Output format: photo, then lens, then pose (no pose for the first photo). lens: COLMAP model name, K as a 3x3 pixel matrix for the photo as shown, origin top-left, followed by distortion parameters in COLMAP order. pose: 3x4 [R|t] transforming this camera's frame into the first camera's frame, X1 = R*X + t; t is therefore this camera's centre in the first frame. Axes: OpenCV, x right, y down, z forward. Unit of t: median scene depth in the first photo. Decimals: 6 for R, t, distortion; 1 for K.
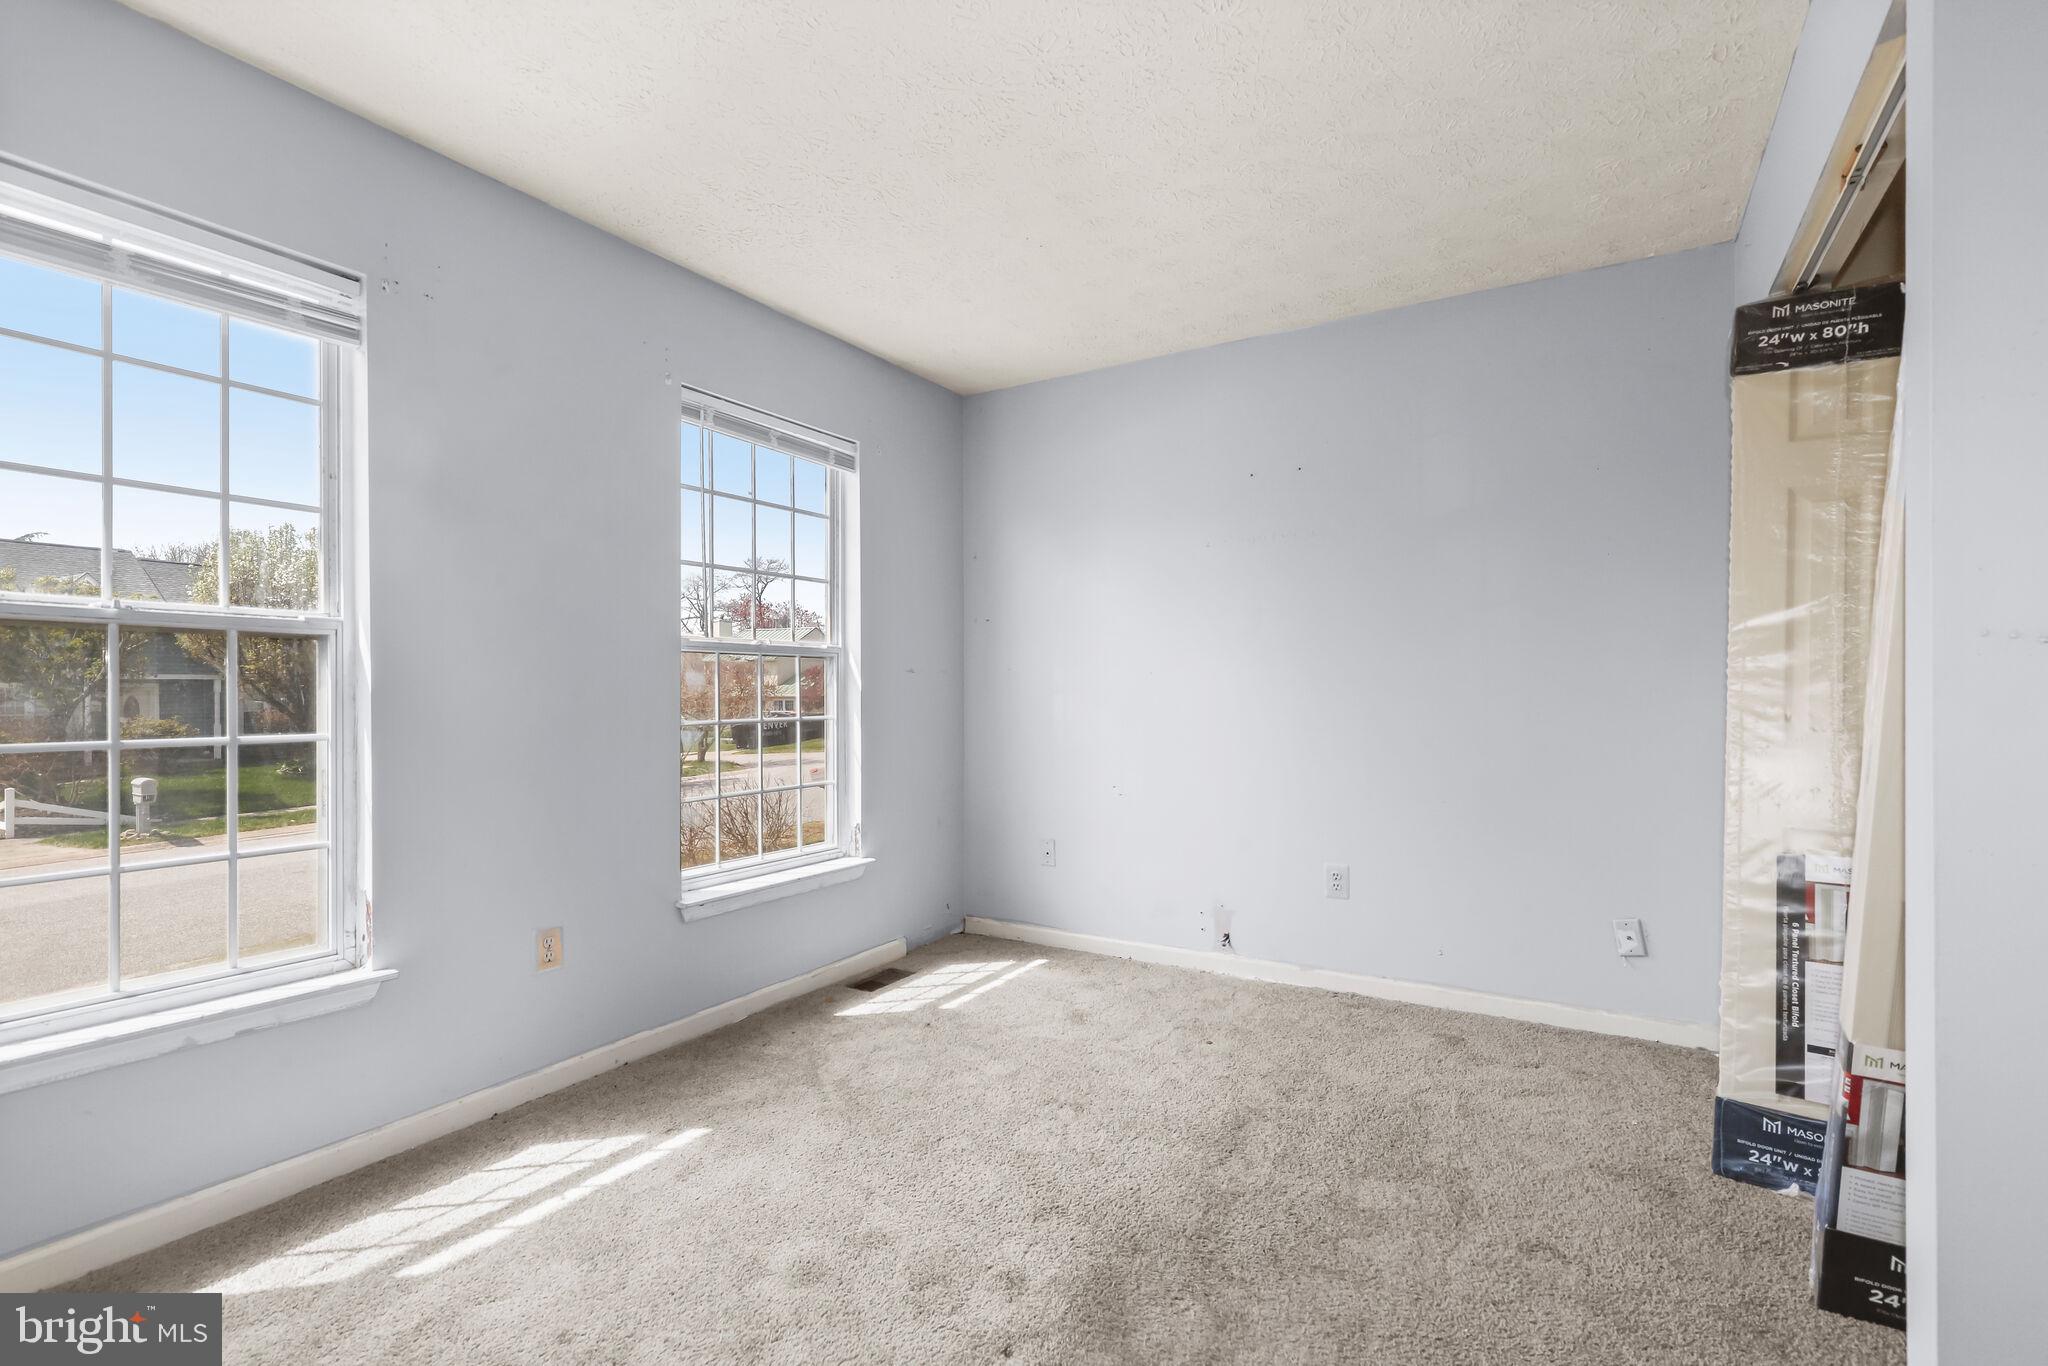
lens RADIAL K [[937.5, 0, 1031.4], [0, 937.5, 700.4], [0, 0, 1]] dist [0.000912, -0.000003]
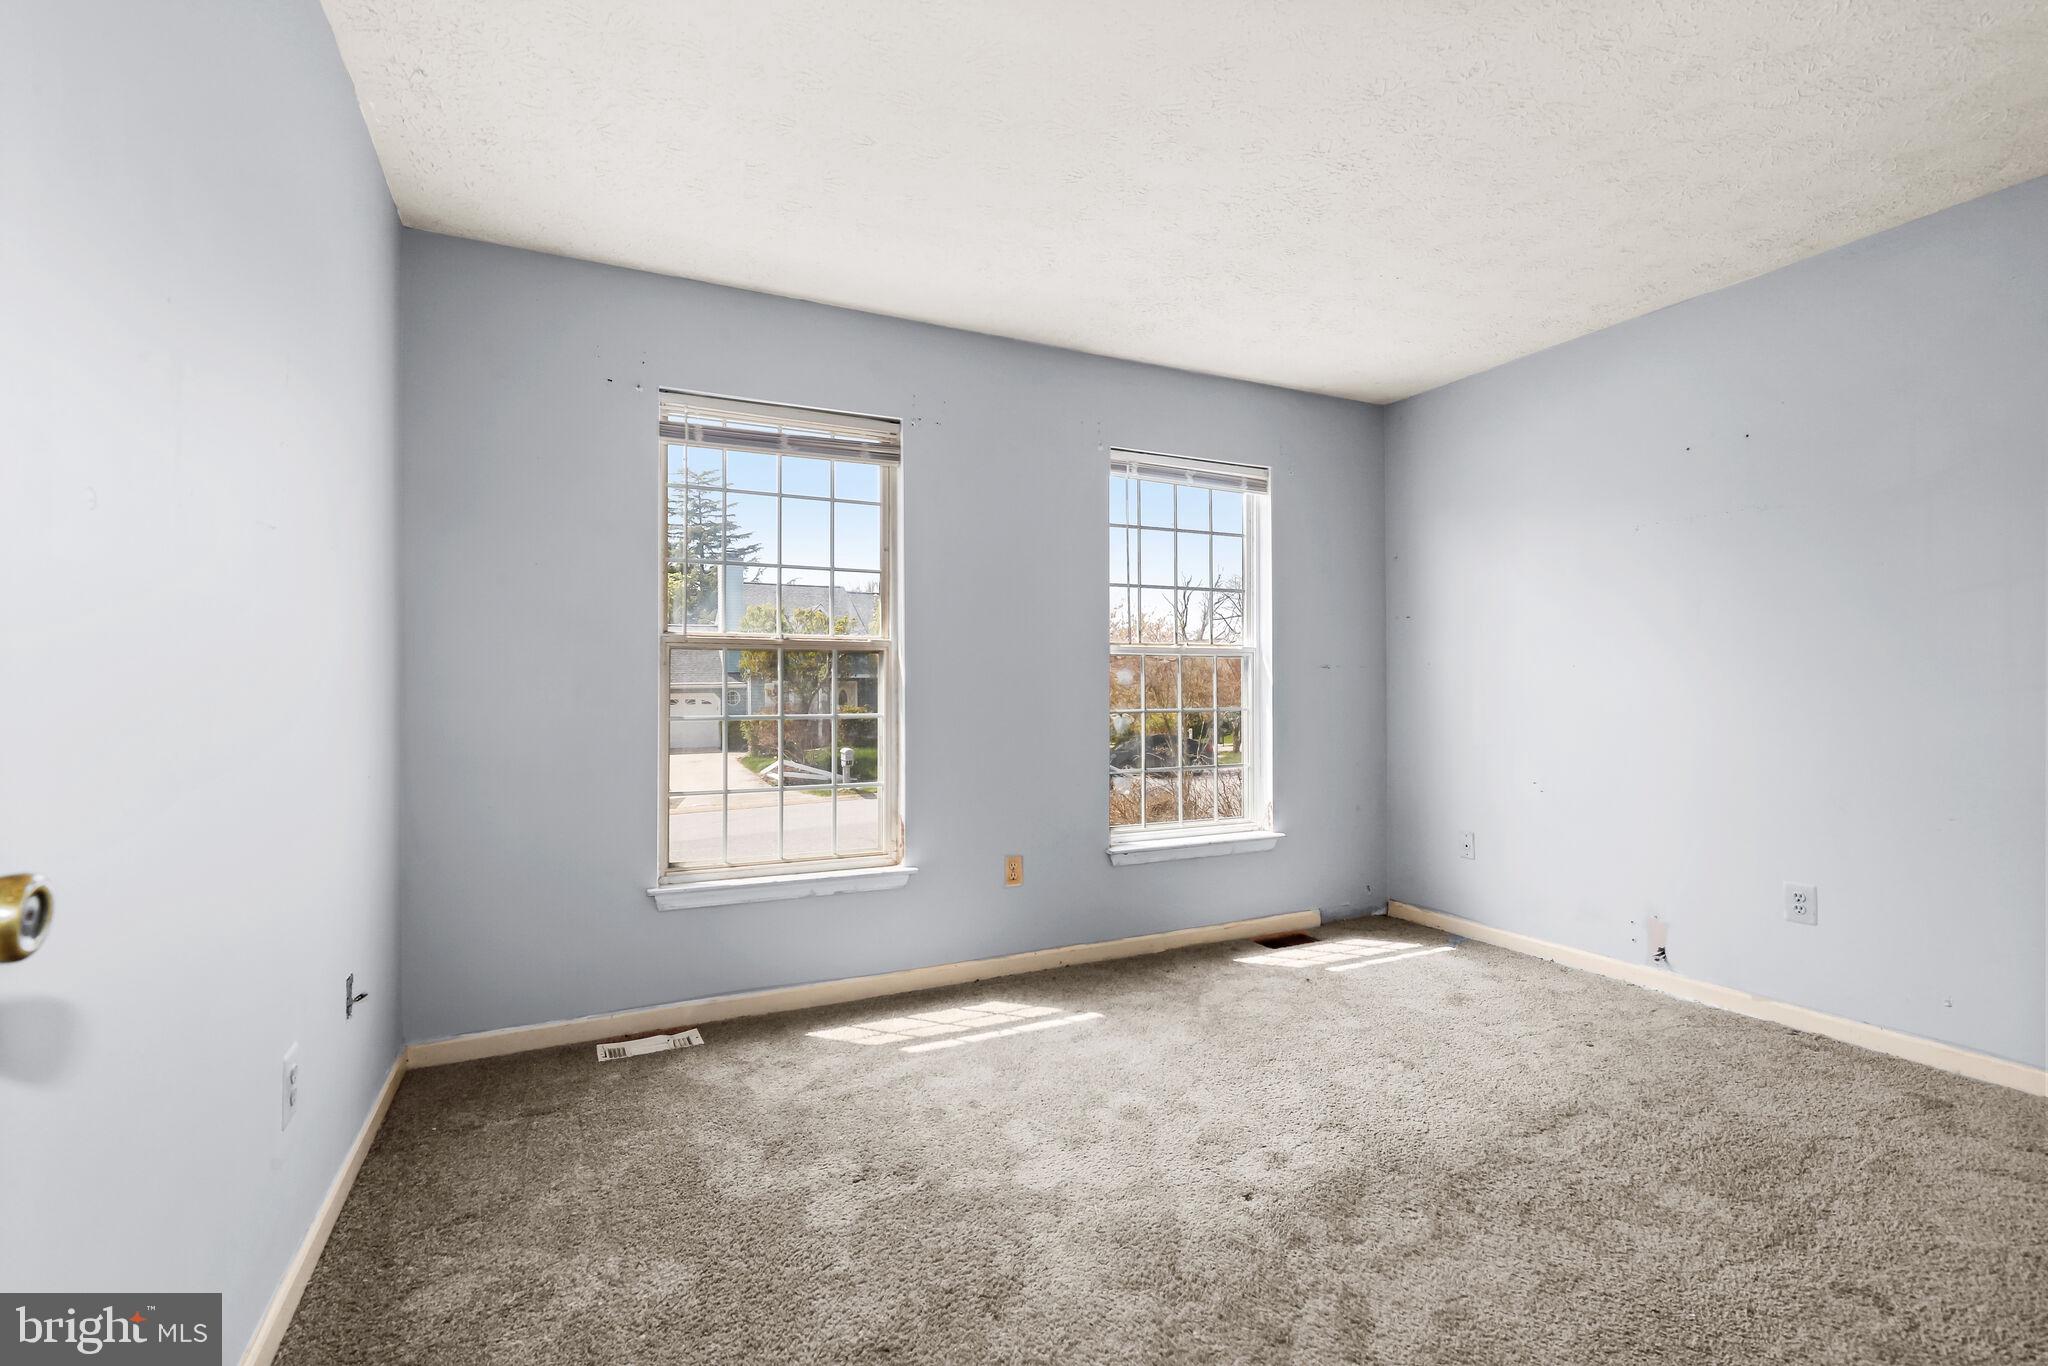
lens RADIAL K [[933.9, 0, 1028.9], [0, 933.9, 691.0], [0, 0, 1]] dist [0.001610, 0.000038]
pose [[0.837802, 0.000866, -0.545974, 0.237015], [-0.003301, 0.999988, -0.003480, 0.002312], [0.545965, 0.004717, 0.837795, -0.137396]]
